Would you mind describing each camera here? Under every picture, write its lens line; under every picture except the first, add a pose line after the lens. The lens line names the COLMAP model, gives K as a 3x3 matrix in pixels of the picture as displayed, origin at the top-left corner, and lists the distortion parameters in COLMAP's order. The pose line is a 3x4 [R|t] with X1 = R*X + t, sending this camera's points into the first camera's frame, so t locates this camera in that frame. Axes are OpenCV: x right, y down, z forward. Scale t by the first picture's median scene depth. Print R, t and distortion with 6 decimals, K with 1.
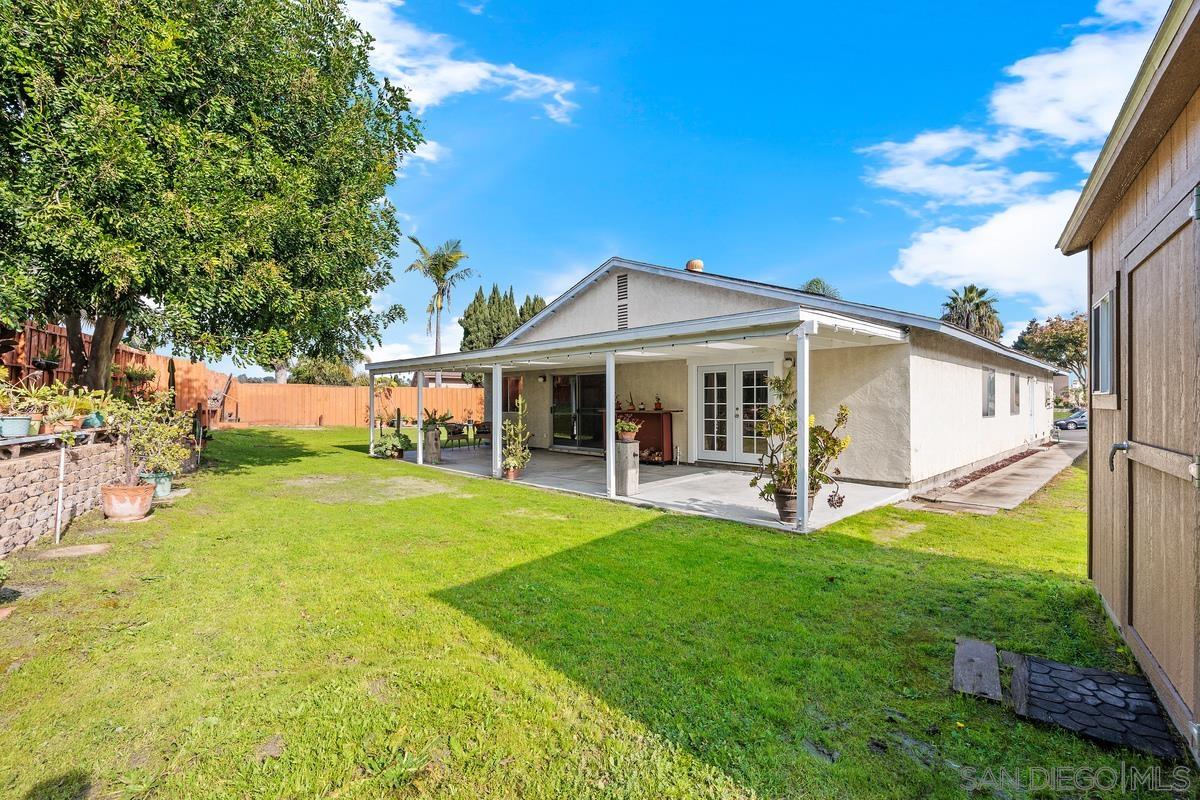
lens RADIAL K [[525.7, 0, 595.1], [0, 525.7, 402.2], [0, 0, 1]] dist [-0.000764, -0.000069]
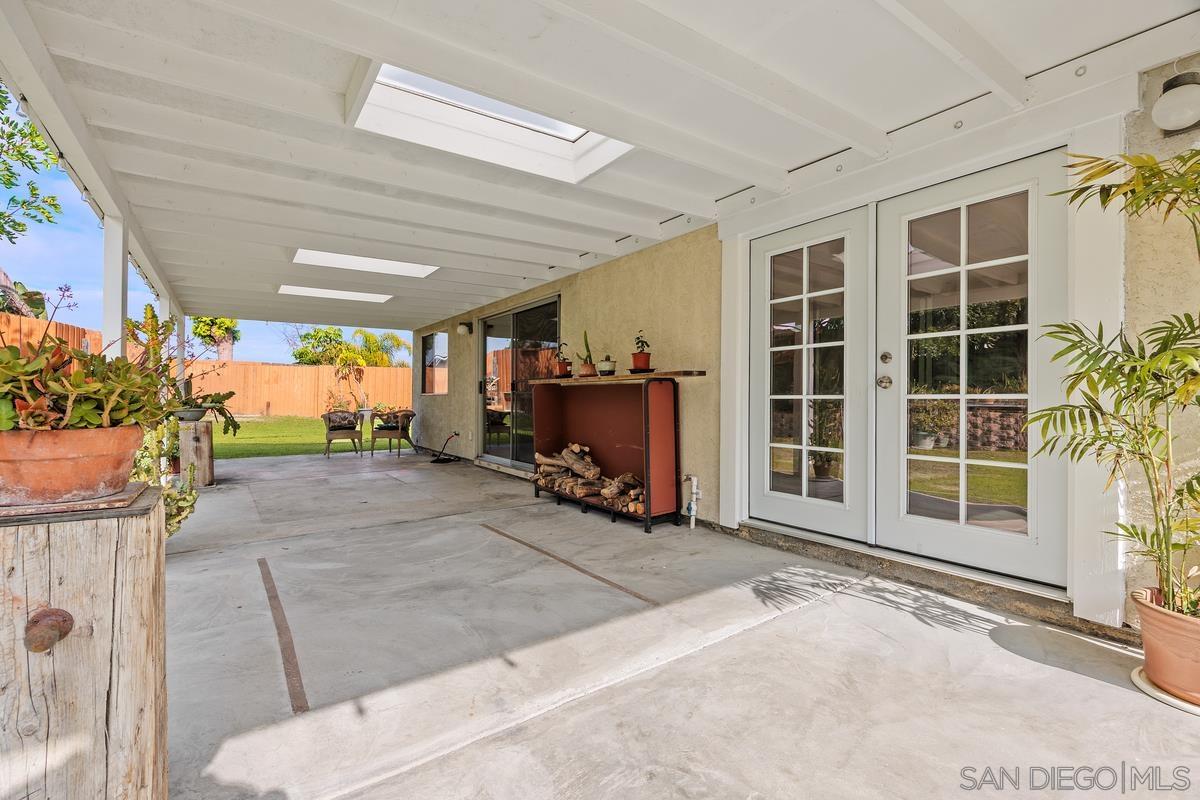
lens RADIAL K [[525.7, 0, 595.1], [0, 525.7, 402.2], [0, 0, 1]] dist [-0.000764, -0.000069]
pose [[0.985194, 0.009784, -0.171164, 0.153460], [-0.009238, 0.999949, 0.003982, 0.034708], [0.171194, -0.002342, 0.985235, 0.645598]]
